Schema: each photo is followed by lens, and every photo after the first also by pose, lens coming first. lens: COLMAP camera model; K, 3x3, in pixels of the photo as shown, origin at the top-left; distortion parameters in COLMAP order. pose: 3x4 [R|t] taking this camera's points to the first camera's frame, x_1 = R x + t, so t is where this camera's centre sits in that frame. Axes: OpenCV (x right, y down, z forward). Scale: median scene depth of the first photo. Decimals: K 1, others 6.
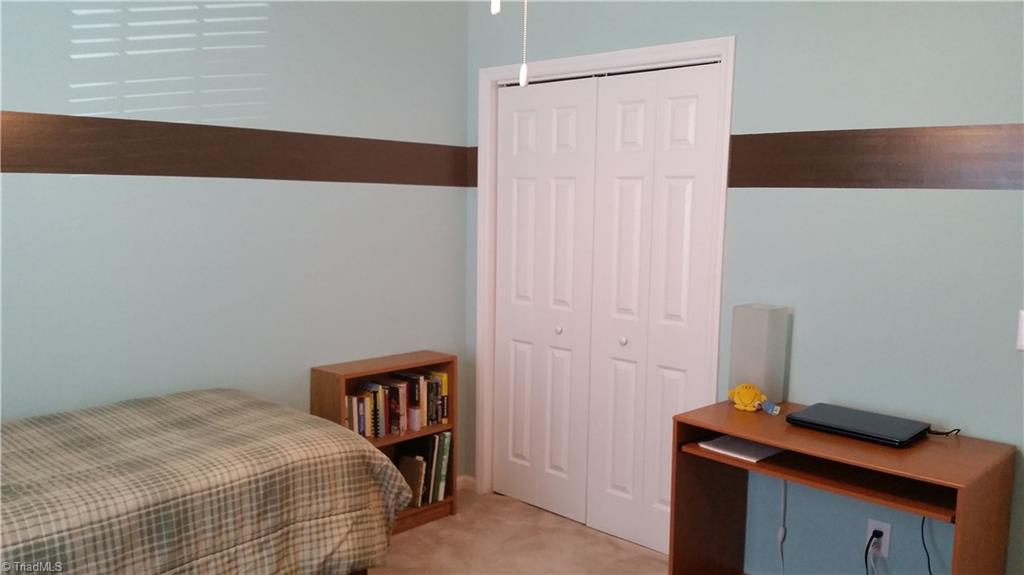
lens RADIAL K [[829.2, 0, 513.4], [0, 829.2, 286.0], [0, 0, 1]] dist [0.132889, -0.244573]
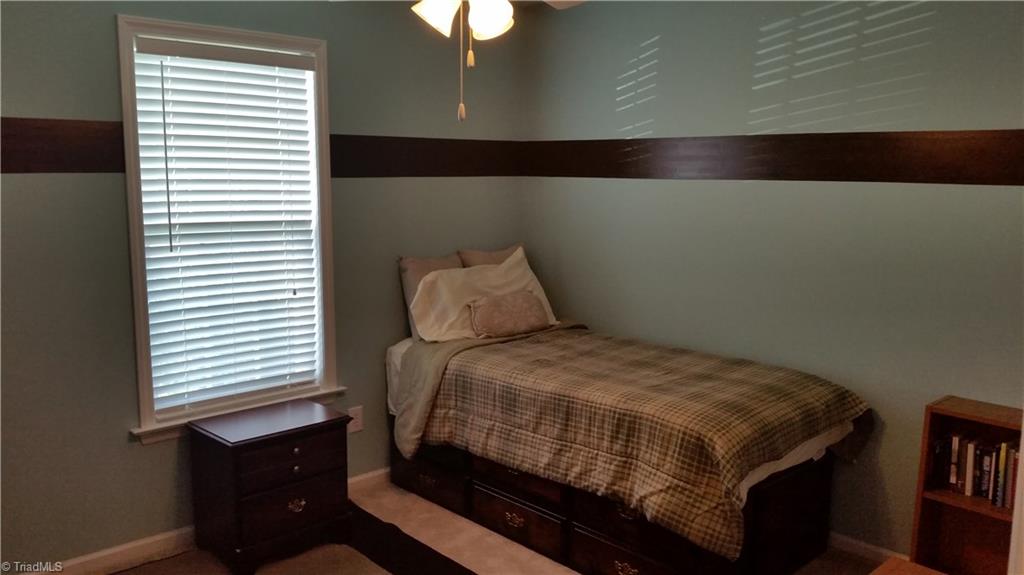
lens RADIAL K [[829.2, 0, 510.4], [0, 829.2, 289.7], [0, 0, 1]] dist [0.132889, -0.244573]
pose [[-0.011002, 0.139205, -0.990202, 0.912484], [-0.125656, 0.982220, 0.139479, -0.114665], [0.992013, 0.125959, 0.006686, 0.747115]]
